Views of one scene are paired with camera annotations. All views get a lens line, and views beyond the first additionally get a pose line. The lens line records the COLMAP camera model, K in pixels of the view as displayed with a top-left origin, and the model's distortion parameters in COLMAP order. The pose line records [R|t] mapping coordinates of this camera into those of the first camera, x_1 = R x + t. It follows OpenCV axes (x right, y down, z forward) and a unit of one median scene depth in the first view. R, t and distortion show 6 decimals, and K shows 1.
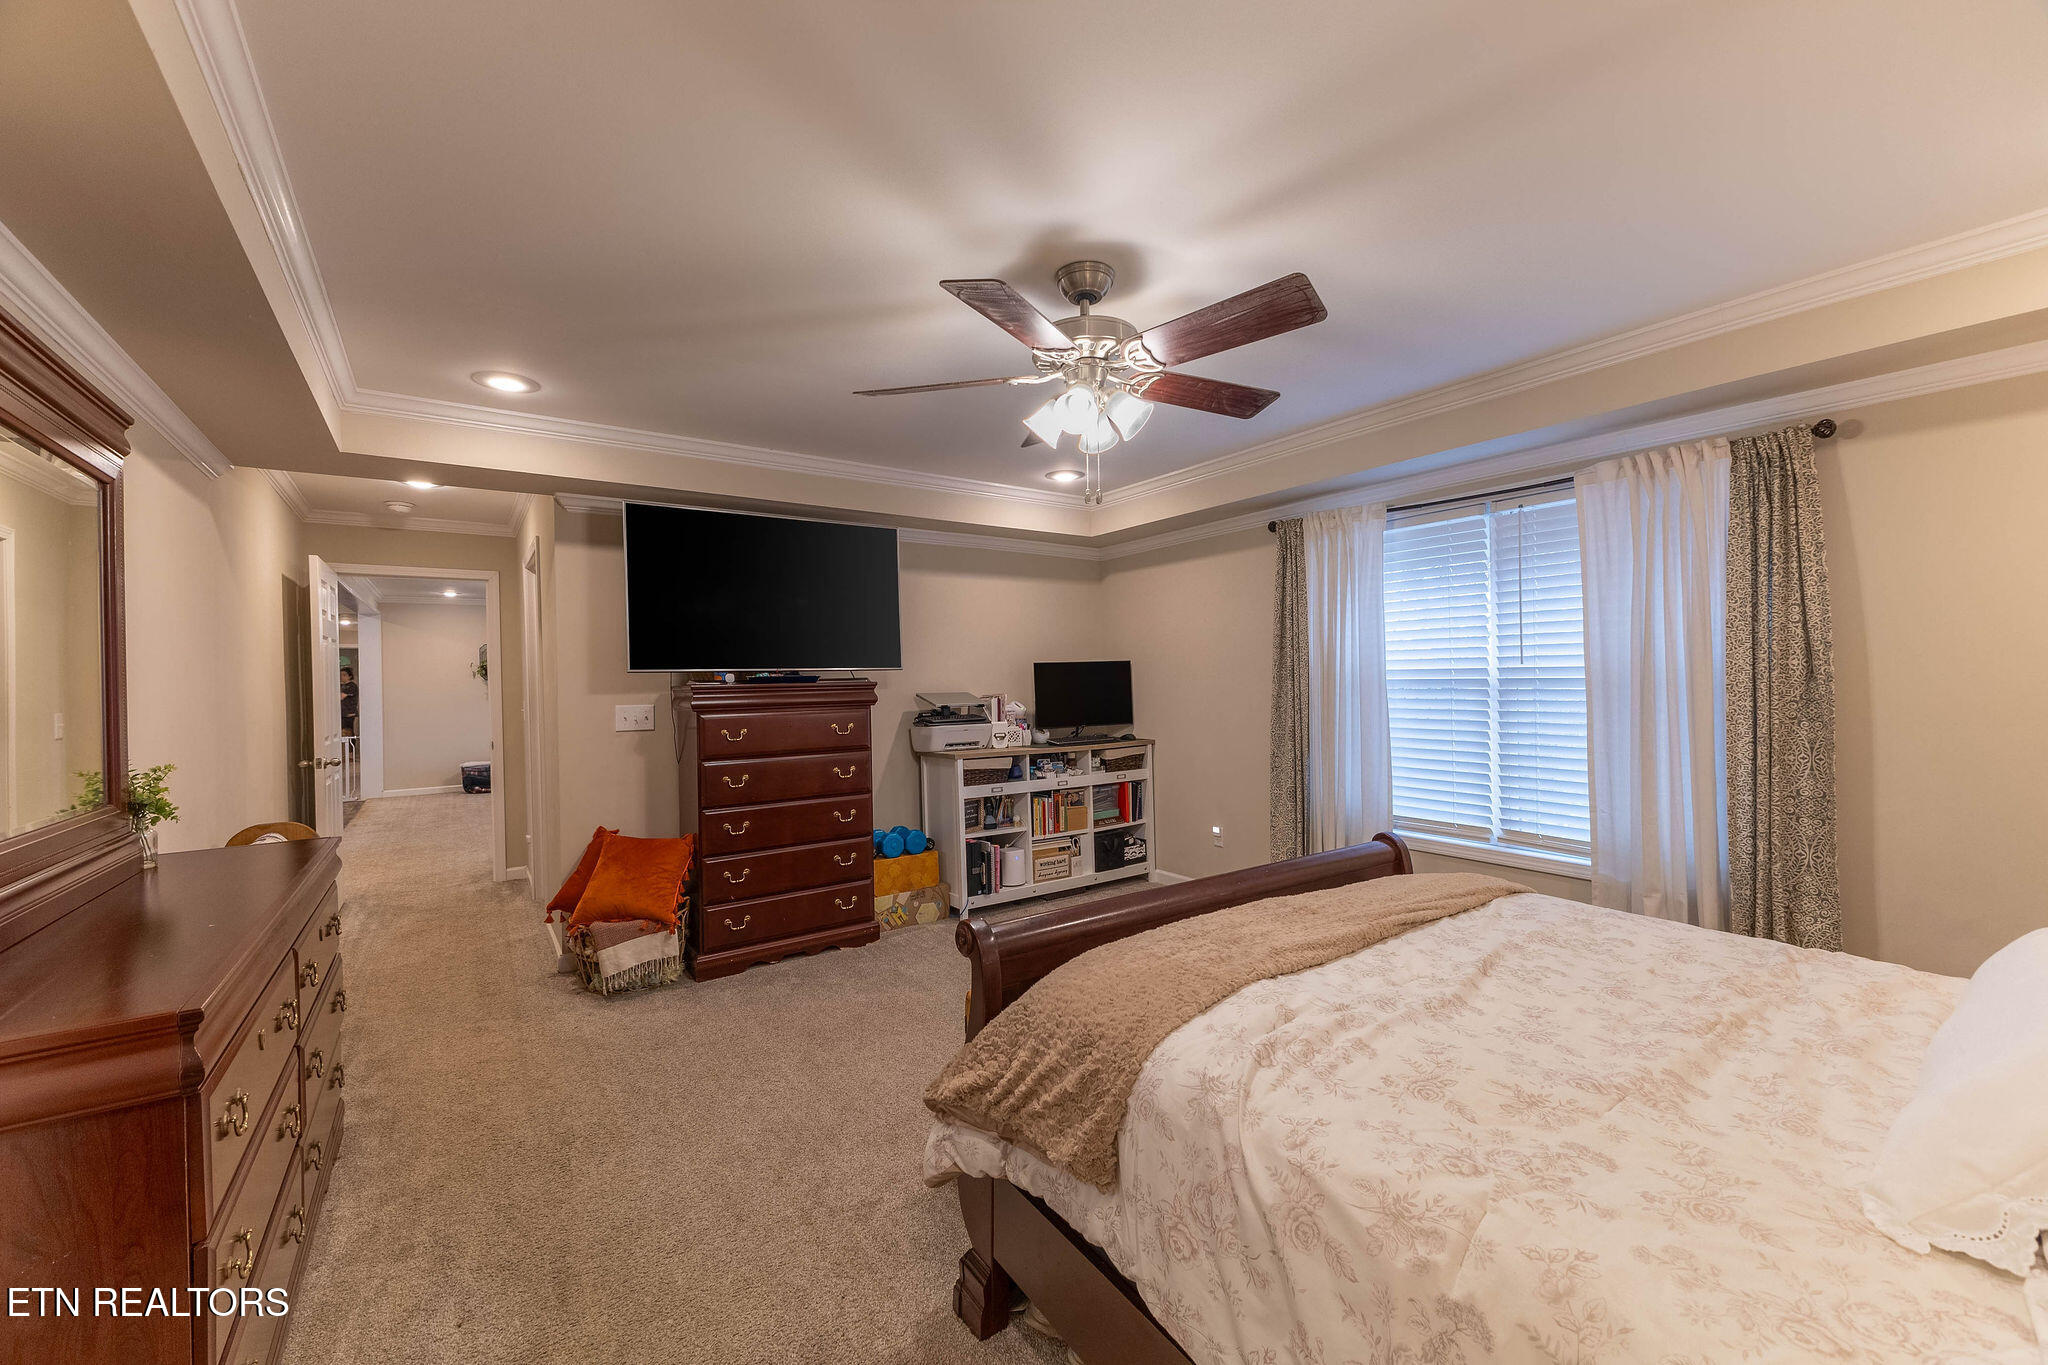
lens RADIAL K [[809.7, 0, 1024.3], [0, 809.7, 679.3], [0, 0, 1]] dist [0.012424, -0.003076]
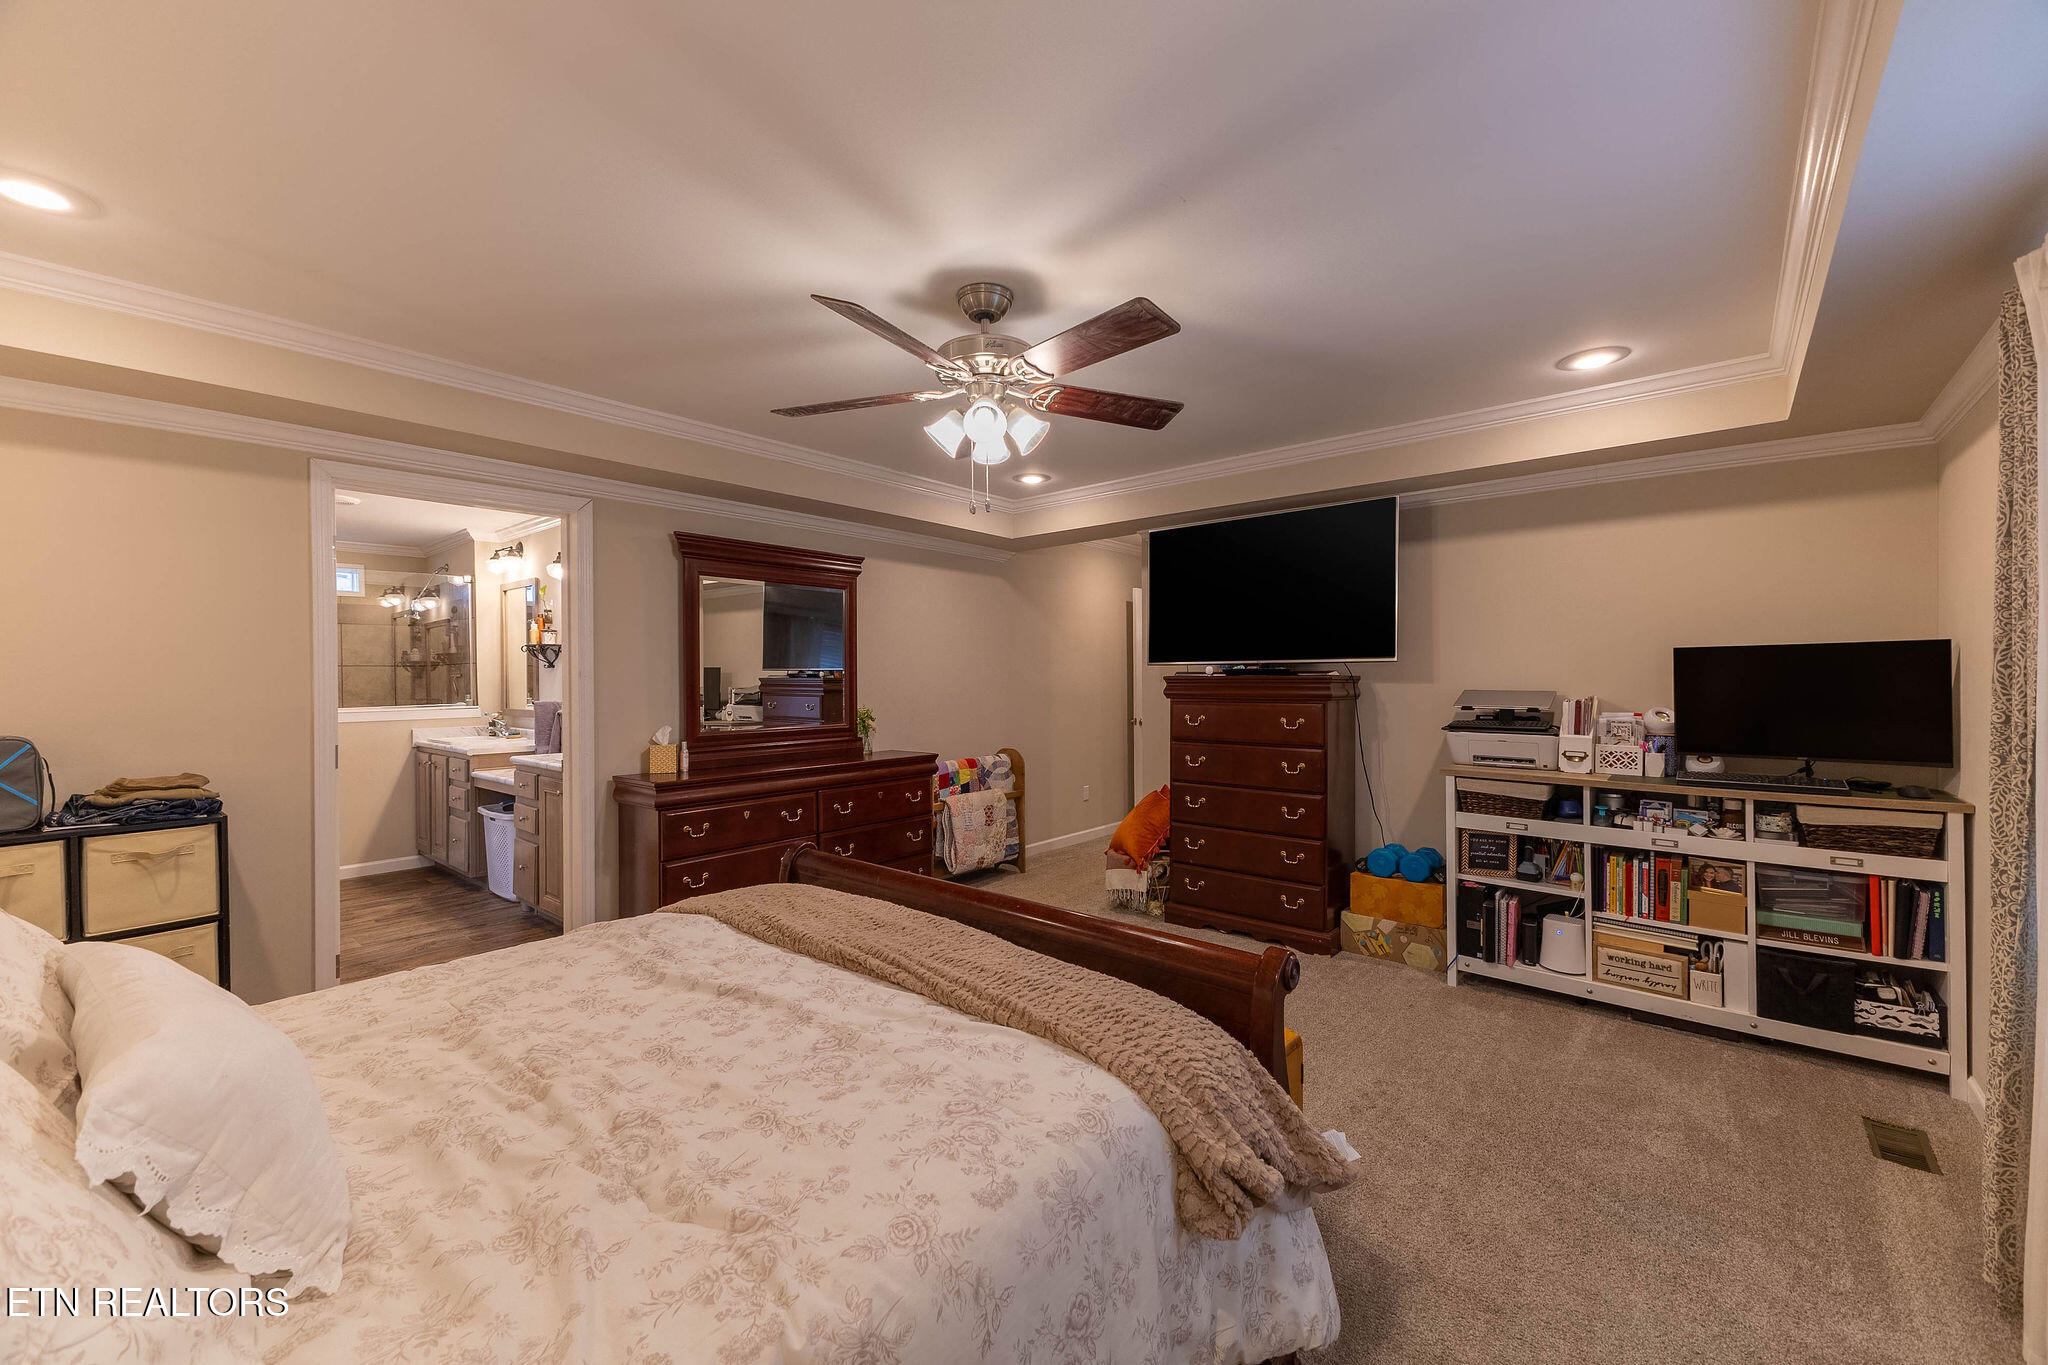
lens RADIAL K [[809.7, 0, 1024.8], [0, 809.7, 668.6], [0, 0, 1]] dist [0.012424, -0.003076]
pose [[0.255988, 0.010058, -0.966628, 0.573043], [-0.000735, 0.999948, 0.010210, -0.012713], [0.966680, -0.001903, 0.255982, 0.397541]]
